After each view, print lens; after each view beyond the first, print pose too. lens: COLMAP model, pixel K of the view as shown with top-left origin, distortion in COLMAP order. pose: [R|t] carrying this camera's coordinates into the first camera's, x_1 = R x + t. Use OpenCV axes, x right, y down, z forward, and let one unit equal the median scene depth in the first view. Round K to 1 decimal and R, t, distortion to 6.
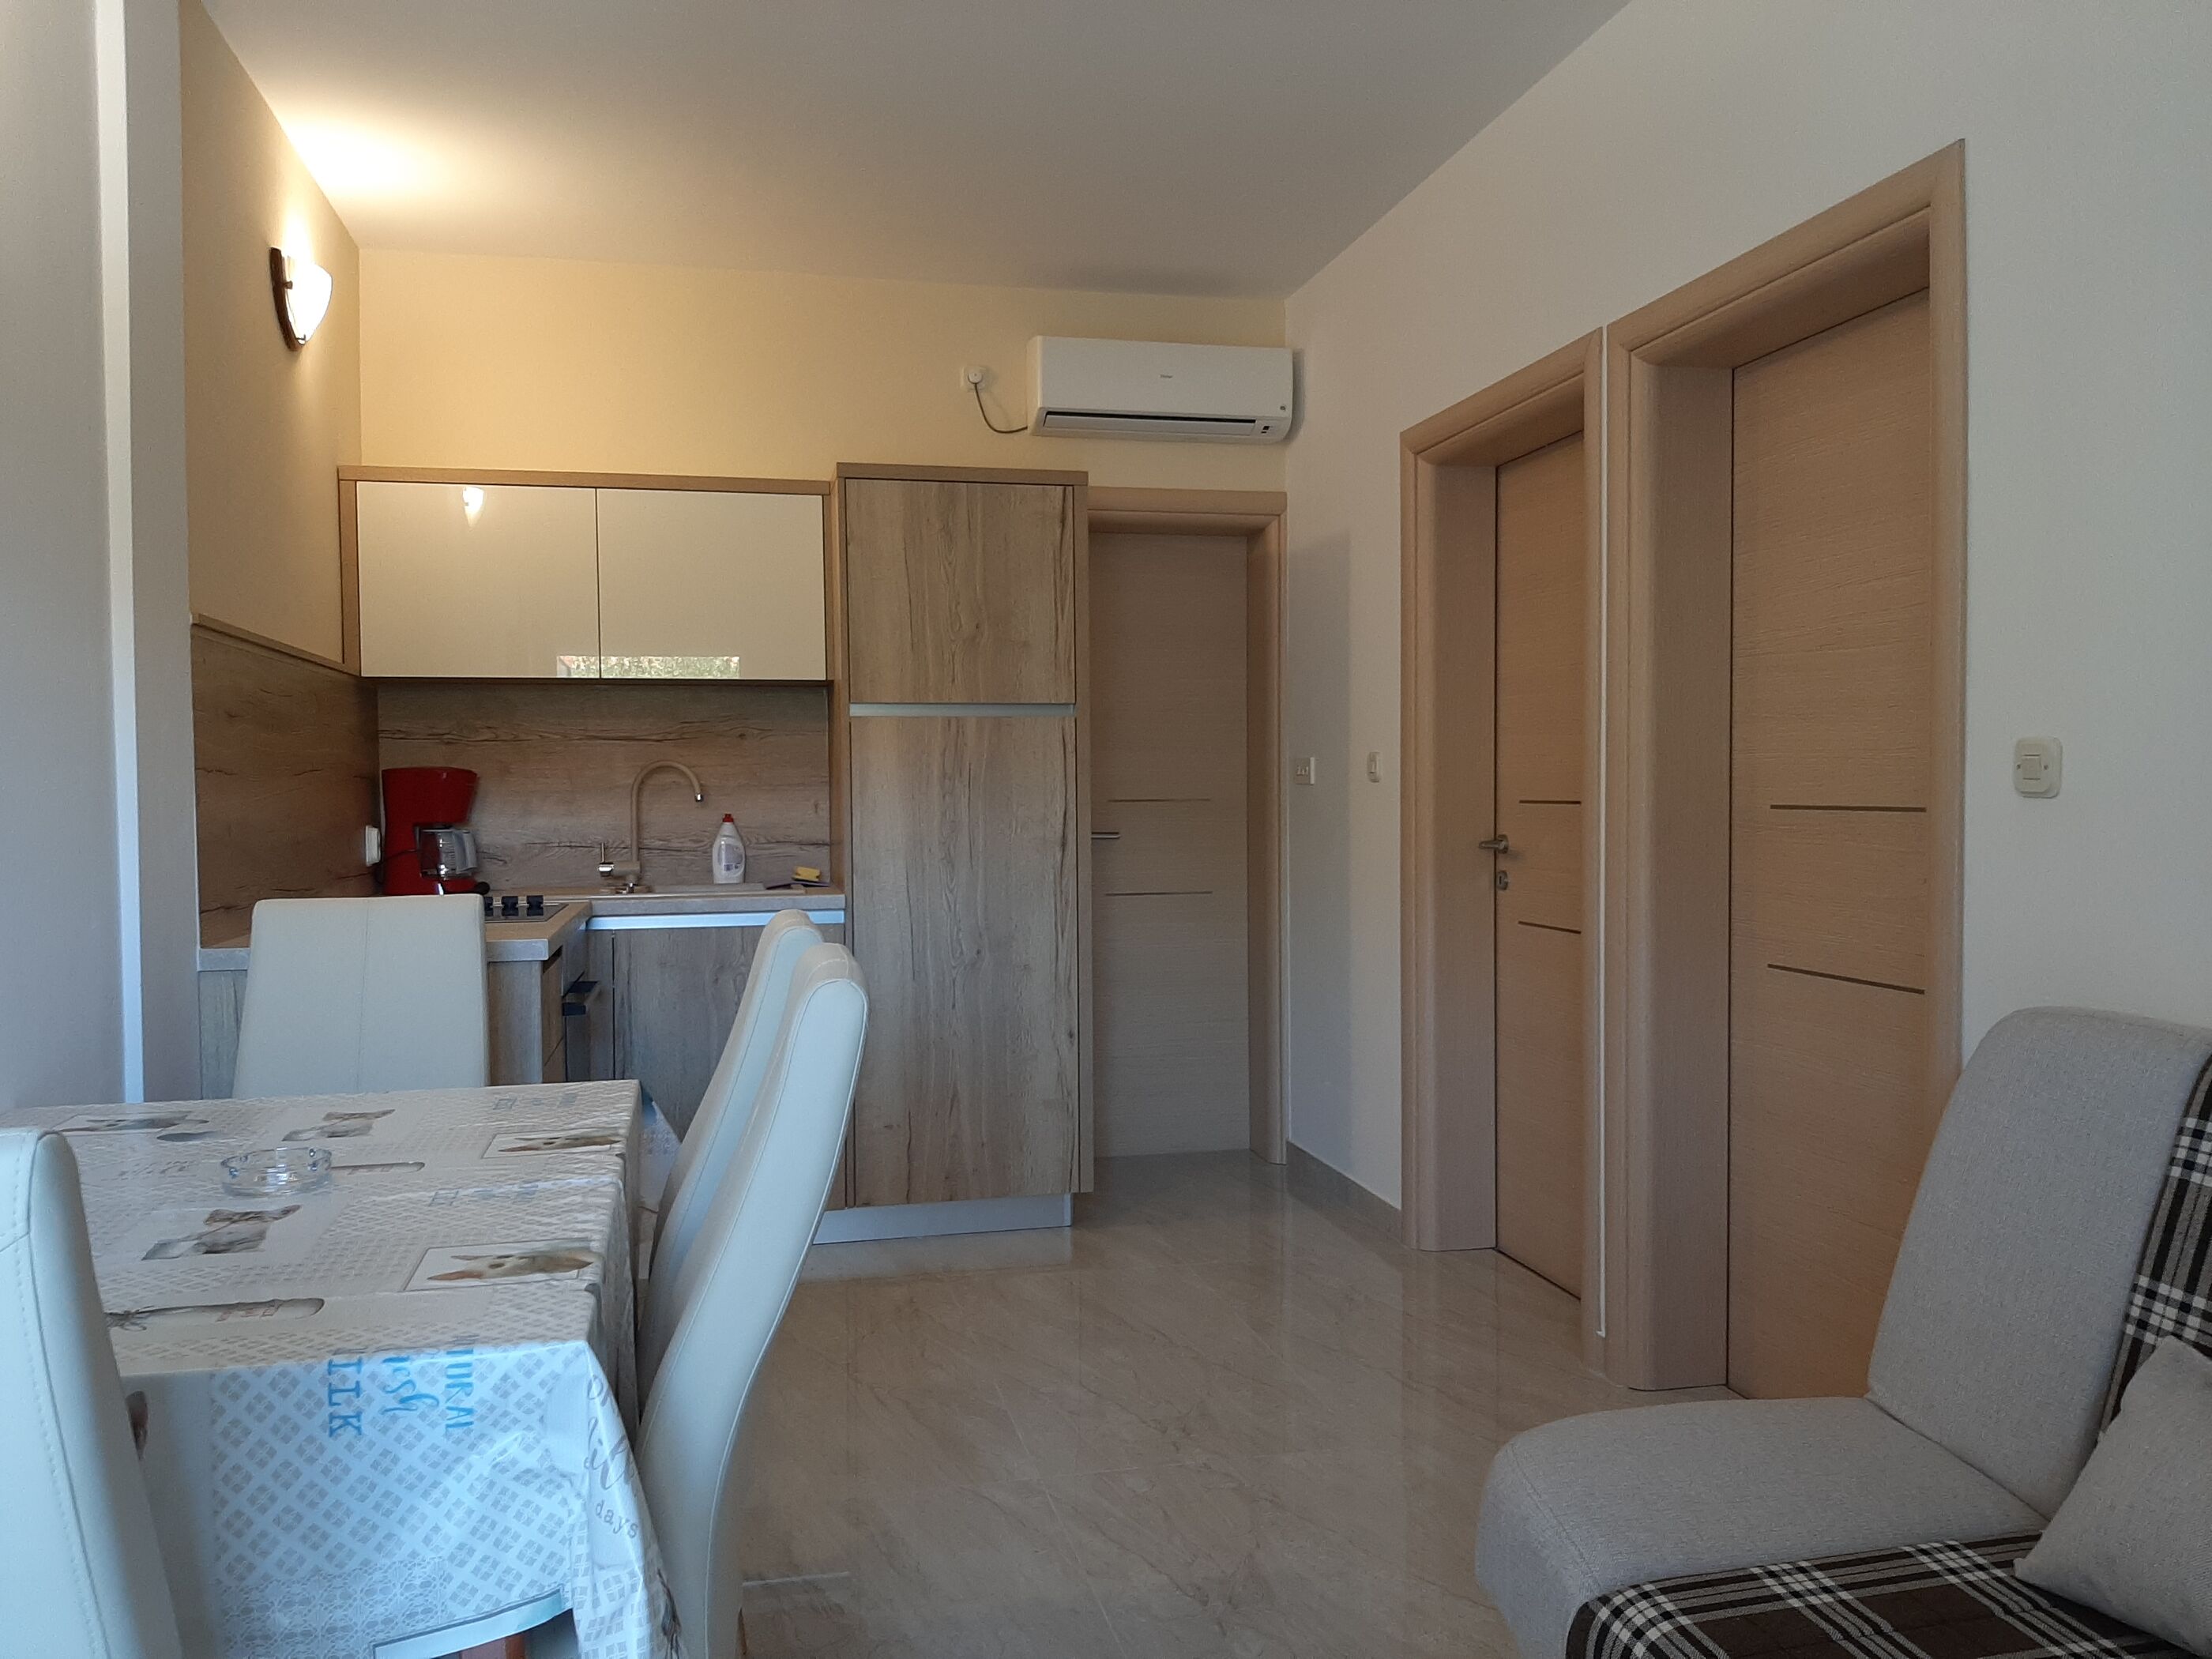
lens RADIAL K [[1762.5, 0, 1085.1], [0, 1762.5, 833.1], [0, 0, 1]] dist [0.057315, -0.116732]
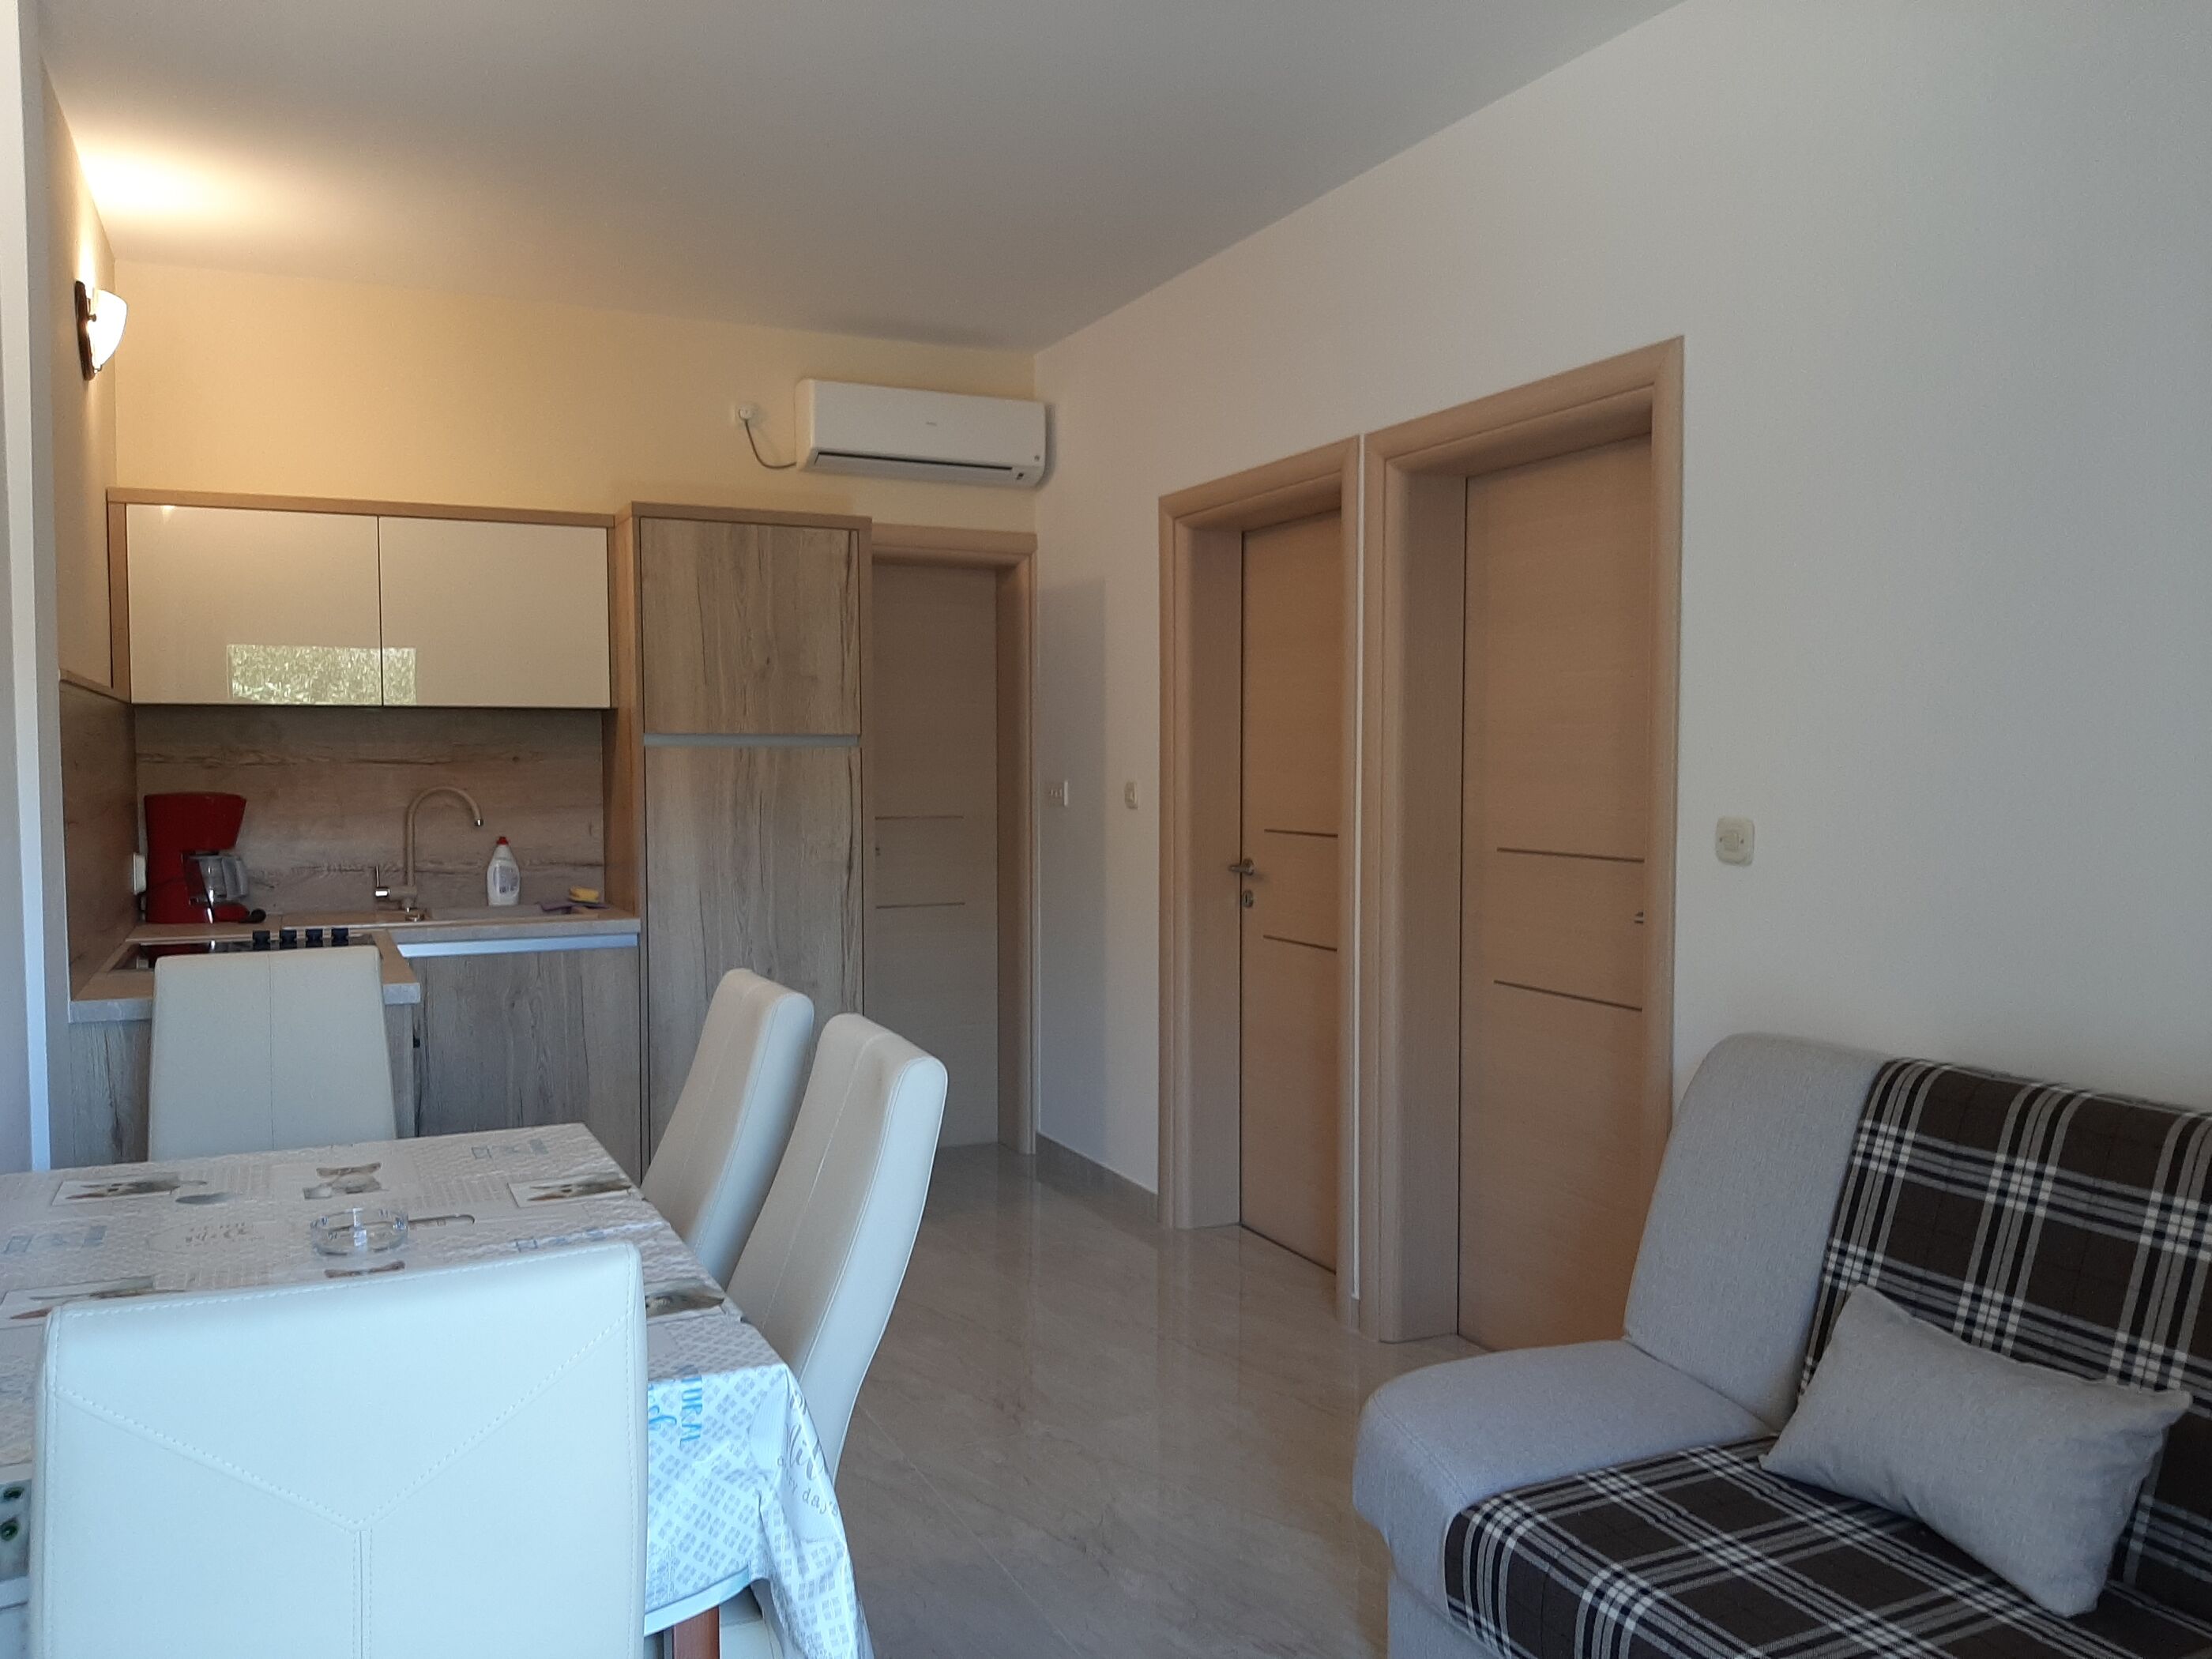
lens RADIAL K [[1762.5, 0, 1110.5], [0, 1762.5, 830.9], [0, 0, 1]] dist [0.057315, -0.116732]
pose [[0.975872, -0.001741, 0.218337, -0.101776], [-0.001157, 0.999913, 0.013142, -0.033462], [-0.218341, -0.013077, 0.975785, -0.083721]]
